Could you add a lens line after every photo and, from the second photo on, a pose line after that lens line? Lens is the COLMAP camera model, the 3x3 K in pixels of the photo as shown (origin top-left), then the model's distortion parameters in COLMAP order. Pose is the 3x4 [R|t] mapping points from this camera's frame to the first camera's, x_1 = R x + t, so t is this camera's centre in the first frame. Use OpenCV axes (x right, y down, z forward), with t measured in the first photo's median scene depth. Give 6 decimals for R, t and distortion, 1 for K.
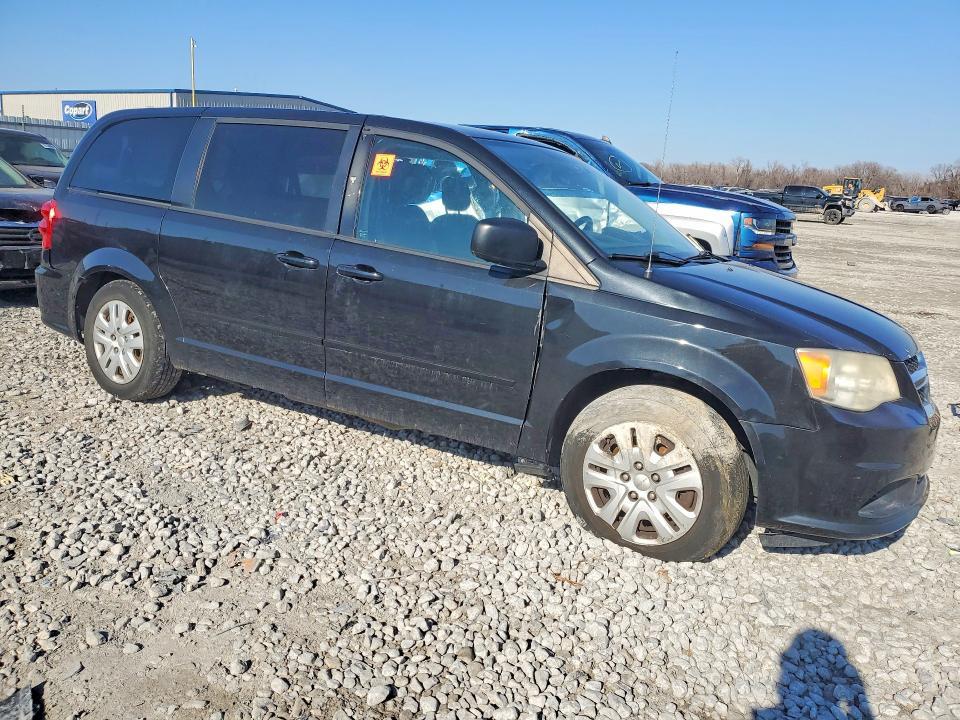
lens RADIAL K [[775.2, 0, 475.1], [0, 775.2, 360.3], [0, 0, 1]] dist [0.009312, -0.001266]
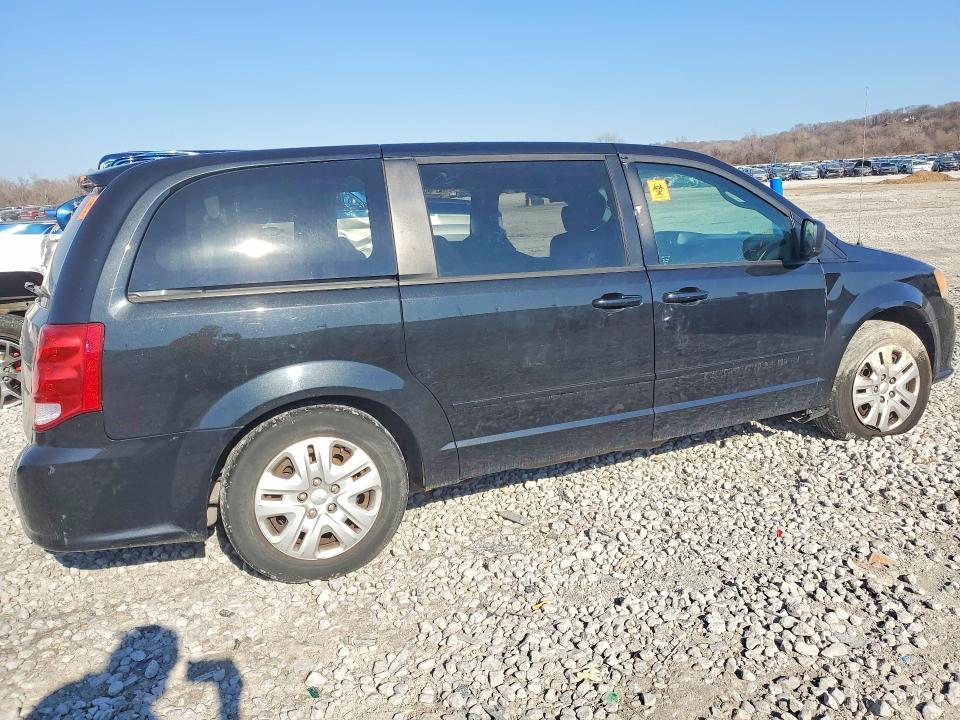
lens RADIAL K [[775.2, 0, 475.1], [0, 775.2, 360.3], [0, 0, 1]] dist [0.009312, -0.001266]
pose [[0.561362, -0.264628, 0.784120, -1.076670], [0.270415, 0.954141, 0.128413, -0.228188], [-0.782144, 0.139952, 0.607178, 0.581716]]
